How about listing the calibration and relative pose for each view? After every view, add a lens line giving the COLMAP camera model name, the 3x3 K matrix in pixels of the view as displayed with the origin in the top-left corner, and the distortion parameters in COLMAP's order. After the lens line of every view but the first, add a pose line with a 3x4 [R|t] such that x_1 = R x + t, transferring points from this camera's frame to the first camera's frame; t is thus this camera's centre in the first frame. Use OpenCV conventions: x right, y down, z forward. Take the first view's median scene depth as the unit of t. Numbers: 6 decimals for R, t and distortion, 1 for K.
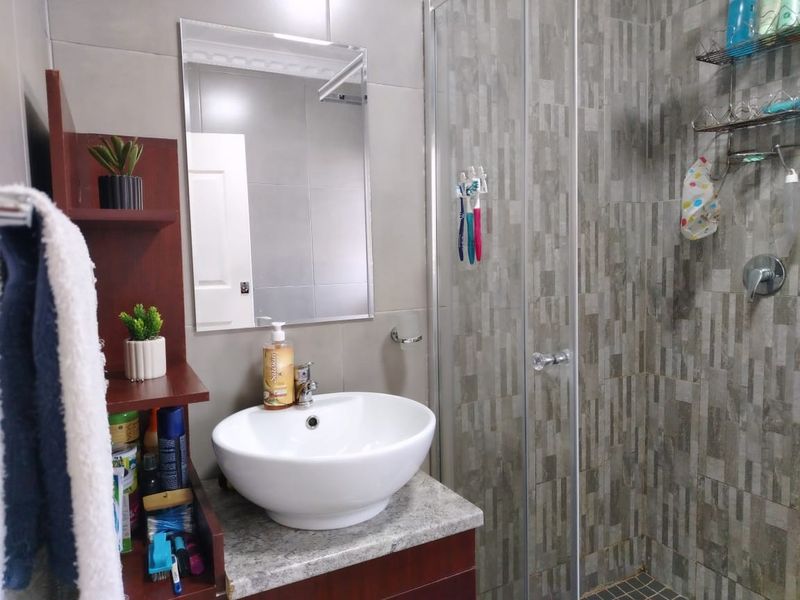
lens RADIAL K [[557.0, 0, 399.9], [0, 557.0, 297.7], [0, 0, 1]] dist [0.004797, 0.001463]
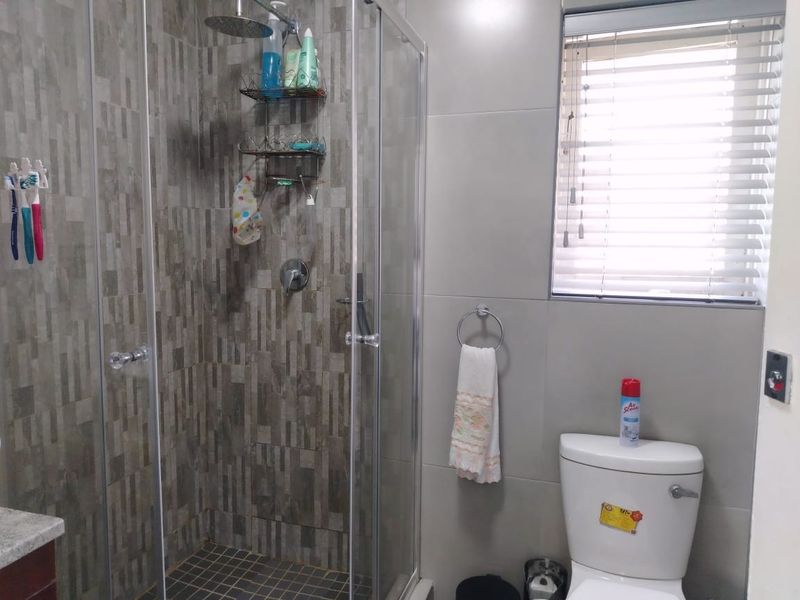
lens RADIAL K [[563.1, 0, 409.5], [0, 563.1, 290.4], [0, 0, 1]] dist [0.001711, -0.004174]
pose [[0.695517, -0.021715, 0.718182, -0.086618], [0.026986, 0.999627, 0.004090, -0.002469], [-0.718003, 0.016536, 0.695844, -0.082734]]
